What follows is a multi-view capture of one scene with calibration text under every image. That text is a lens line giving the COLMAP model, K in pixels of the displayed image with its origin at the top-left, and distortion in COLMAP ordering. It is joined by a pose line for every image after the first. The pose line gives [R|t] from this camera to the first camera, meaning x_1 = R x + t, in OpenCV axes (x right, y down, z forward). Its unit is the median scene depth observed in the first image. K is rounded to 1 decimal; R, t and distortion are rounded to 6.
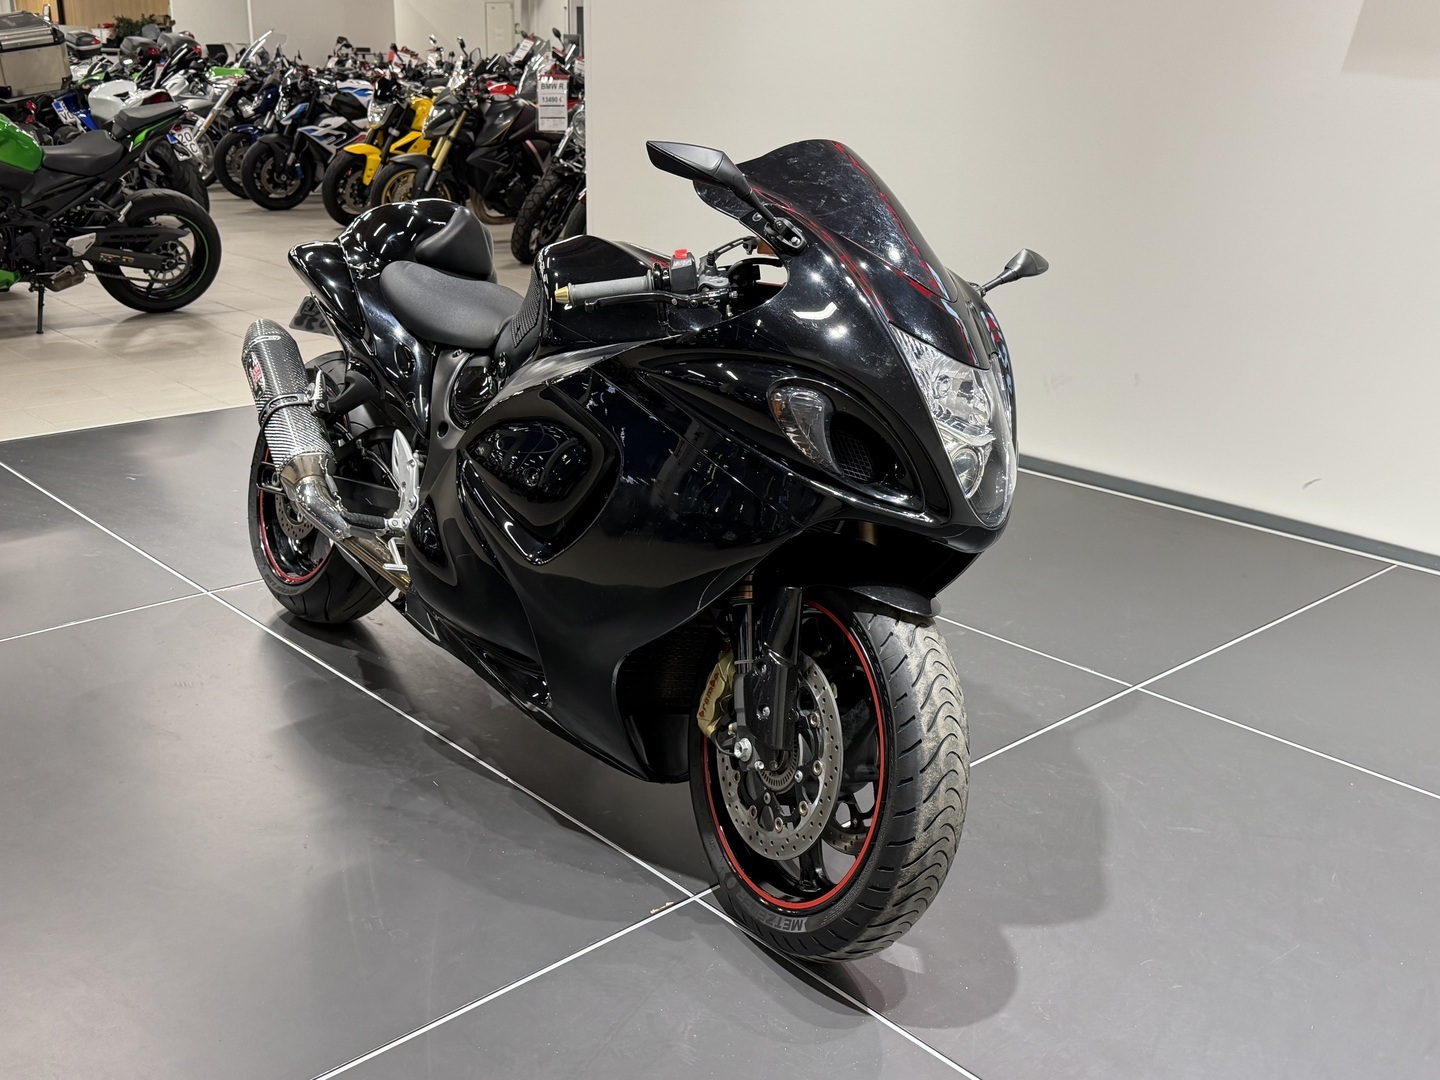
lens RADIAL K [[1464.7, 0, 719.9], [0, 1464.7, 540.3], [0, 0, 1]] dist [0.000239, 0.000000]
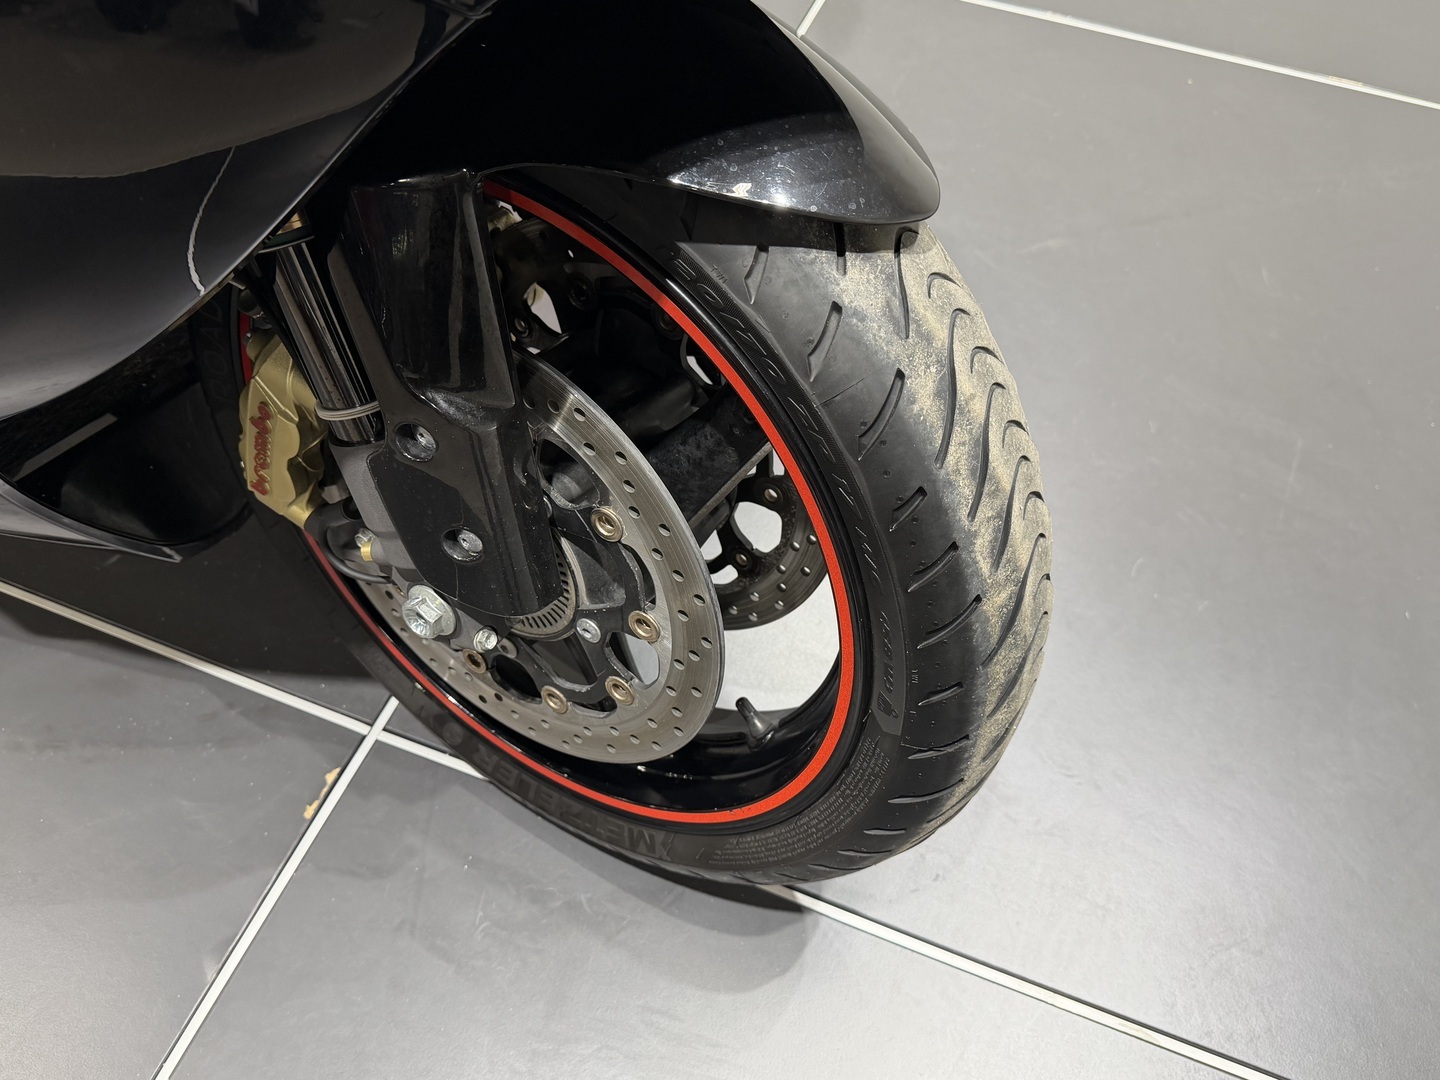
lens RADIAL K [[1116.4, 0, 721.0], [0, 1116.4, 536.7], [0, 0, 1]] dist [0.011179, 0.000766]
pose [[0.889275, -0.369490, 0.269570, 0.013176], [0.124276, 0.762413, 0.635044, -0.051457], [-0.440166, -0.531228, 0.723914, 0.795693]]
